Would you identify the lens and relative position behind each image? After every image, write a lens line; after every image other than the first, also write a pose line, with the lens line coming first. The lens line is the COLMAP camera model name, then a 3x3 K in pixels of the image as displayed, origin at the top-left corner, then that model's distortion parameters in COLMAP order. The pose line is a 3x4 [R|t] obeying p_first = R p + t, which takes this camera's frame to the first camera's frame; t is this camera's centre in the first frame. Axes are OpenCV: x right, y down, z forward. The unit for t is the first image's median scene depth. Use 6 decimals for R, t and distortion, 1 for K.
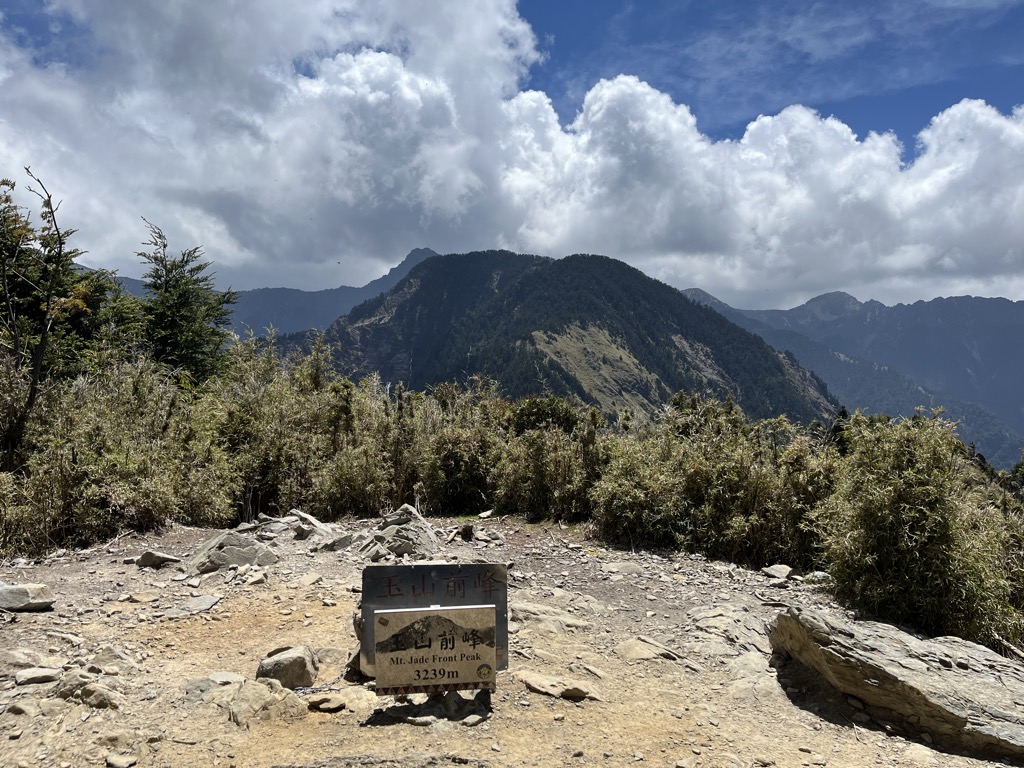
lens RADIAL K [[783.6, 0, 511.8], [0, 783.6, 382.8], [0, 0, 1]] dist [-0.001250, -0.000481]
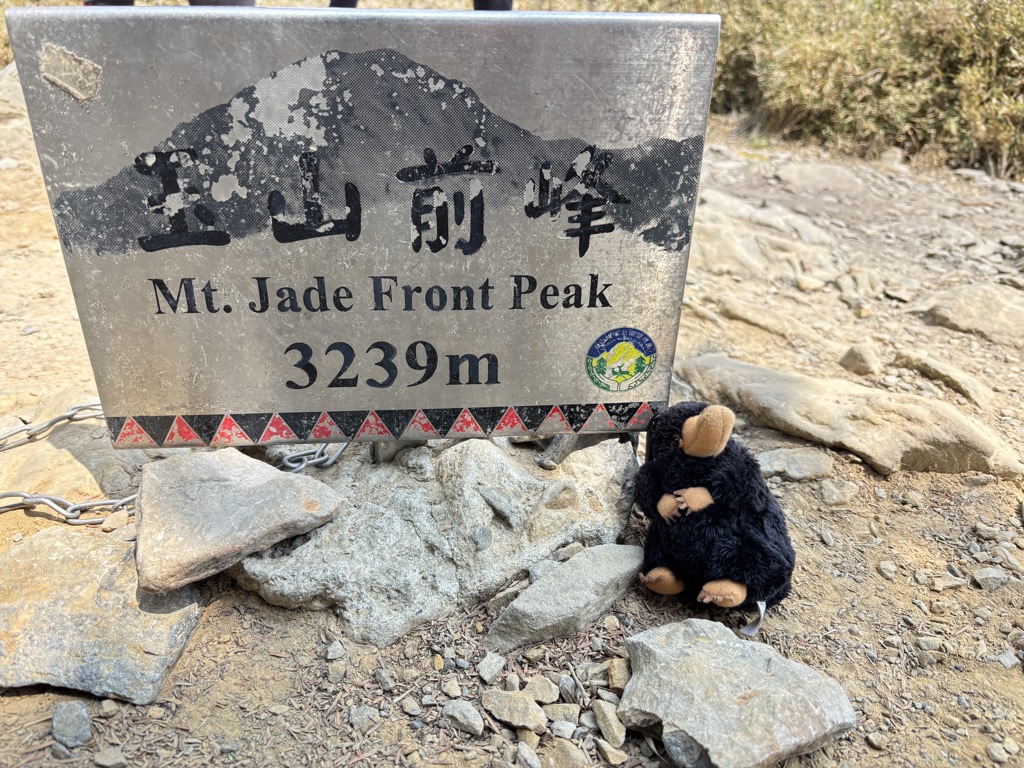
lens RADIAL K [[778.5, 0, 511.4], [0, 778.5, 383.4], [0, 0, 1]] dist [-0.003053, -0.000446]
pose [[0.998841, 0.040060, -0.026666, -0.009176], [-0.026355, 0.918987, 0.393405, 0.045315], [0.040265, -0.392246, 0.918978, 0.124638]]
